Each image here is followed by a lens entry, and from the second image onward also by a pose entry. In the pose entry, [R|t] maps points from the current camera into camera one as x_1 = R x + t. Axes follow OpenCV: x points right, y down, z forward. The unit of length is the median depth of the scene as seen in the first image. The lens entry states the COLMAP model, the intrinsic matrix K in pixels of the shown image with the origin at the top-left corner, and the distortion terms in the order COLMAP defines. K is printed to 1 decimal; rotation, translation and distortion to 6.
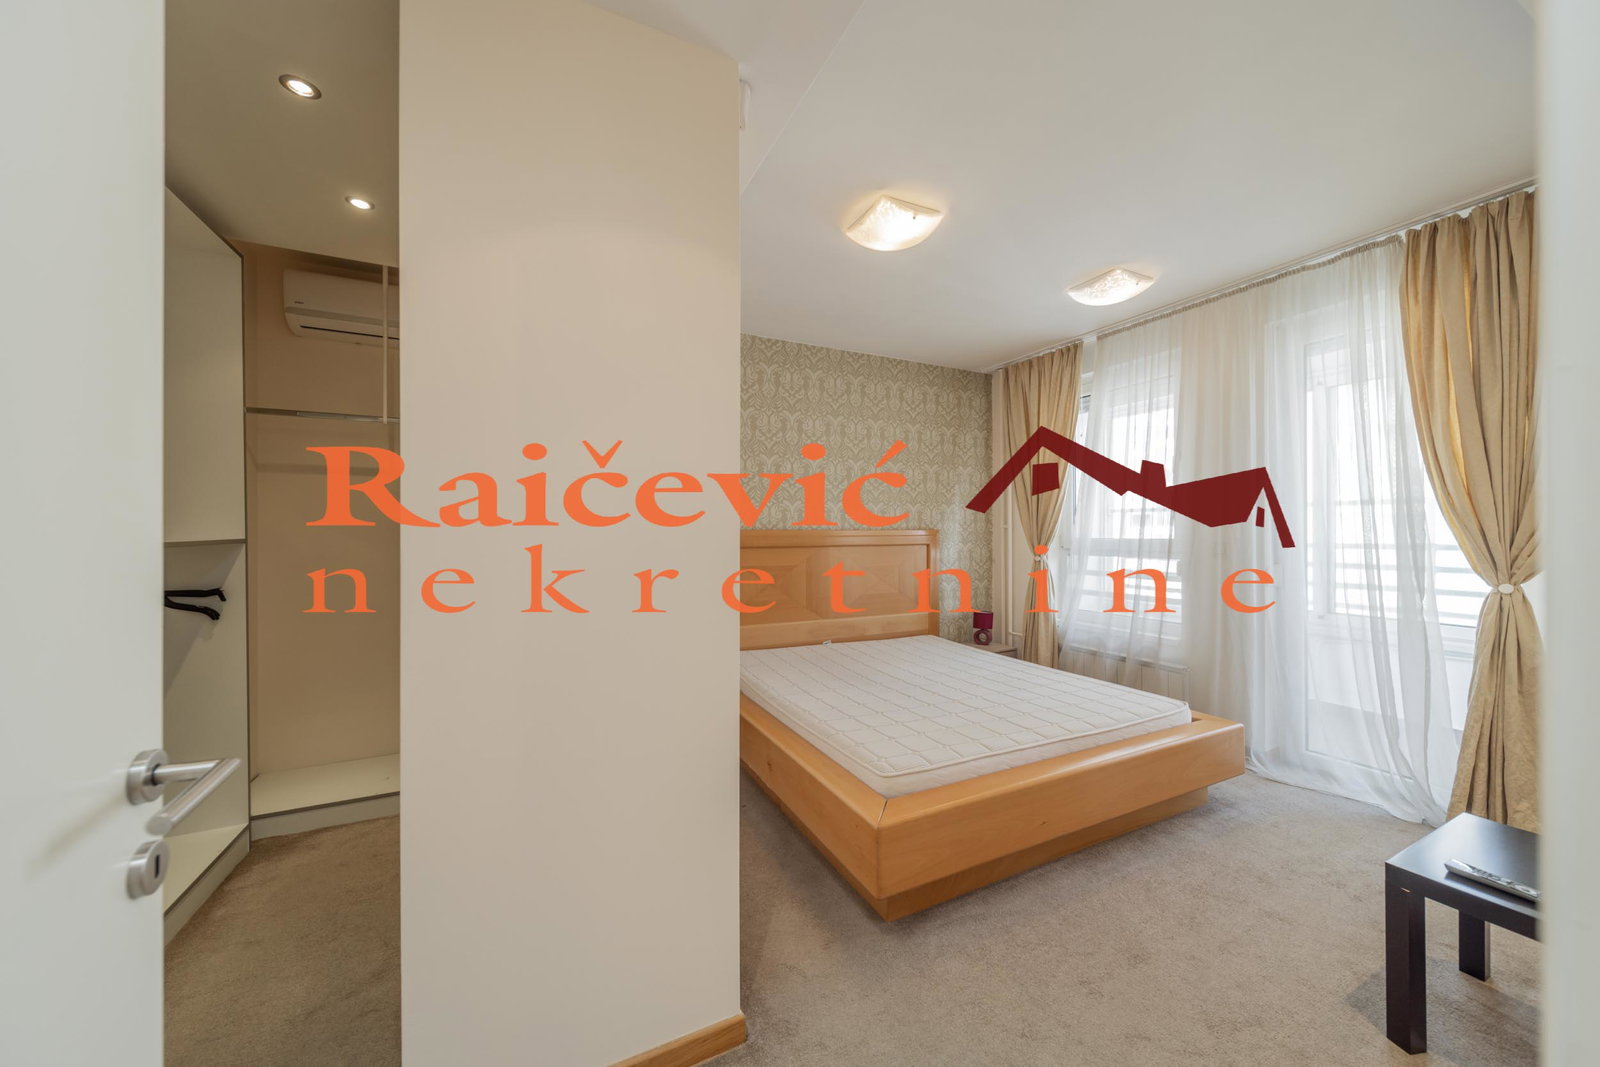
lens RADIAL K [[558.7, 0, 806.3], [0, 558.7, 531.5], [0, 0, 1]] dist [0.003063, 0.000345]
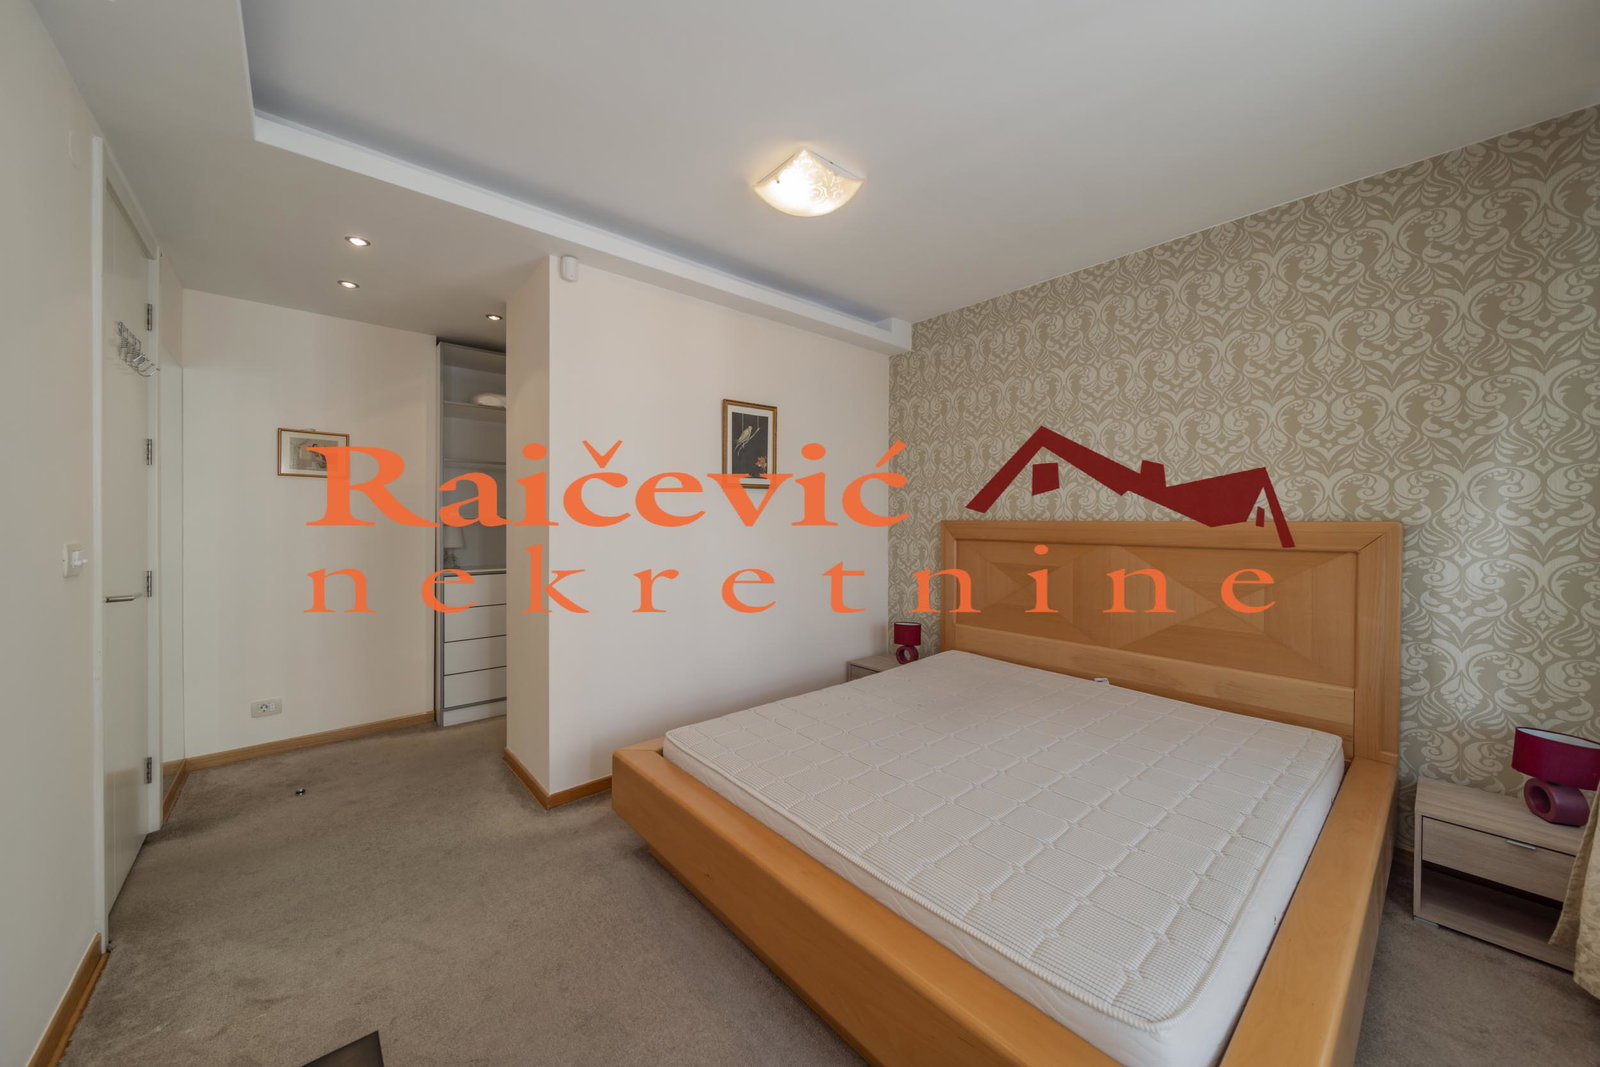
lens RADIAL K [[612.4, 0, 797.7], [0, 612.4, 521.4], [0, 0, 1]] dist [-0.000553, -0.000072]
pose [[0.208783, 0.005582, -0.977946, 0.790439], [-0.004437, 0.999979, 0.004760, -0.004656], [0.977952, 0.003345, 0.208804, 0.511903]]
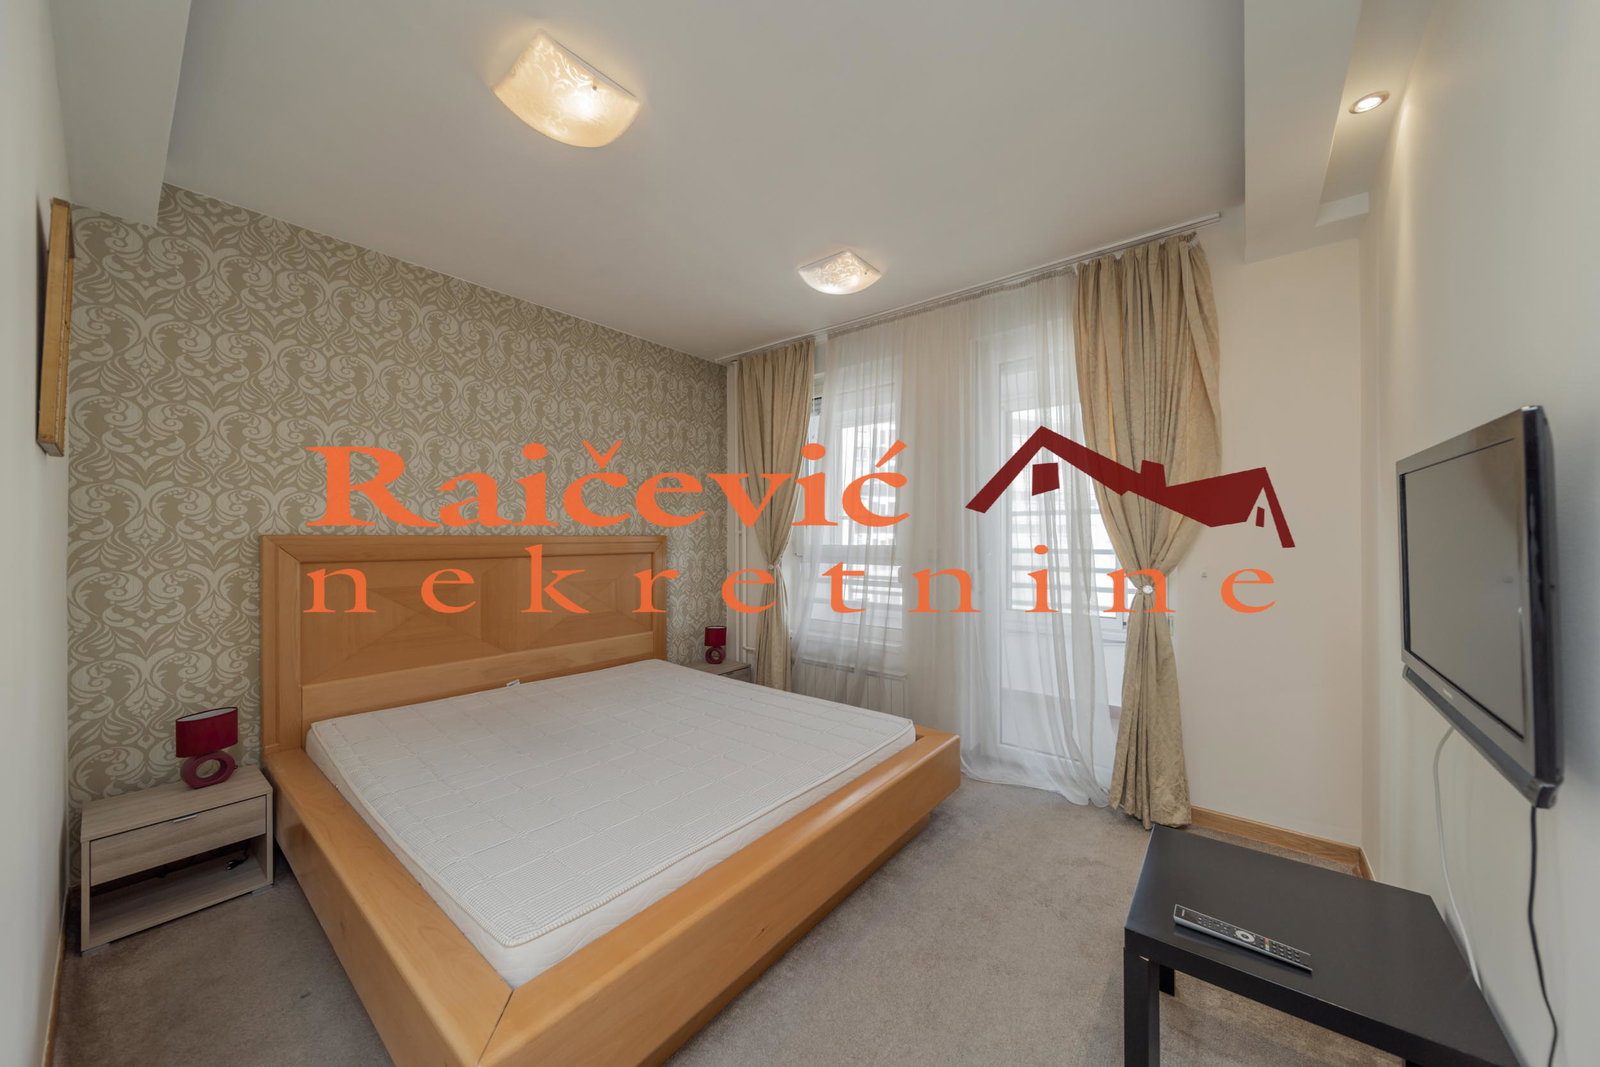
lens RADIAL K [[558.7, 0, 800.4], [0, 558.7, 533.5], [0, 0, 1]] dist [0.003063, 0.000345]
pose [[0.909383, 0.004943, 0.415931, 0.083662], [-0.002078, 0.999971, -0.007339, -0.000684], [-0.415955, 0.005810, 0.909366, 0.158120]]
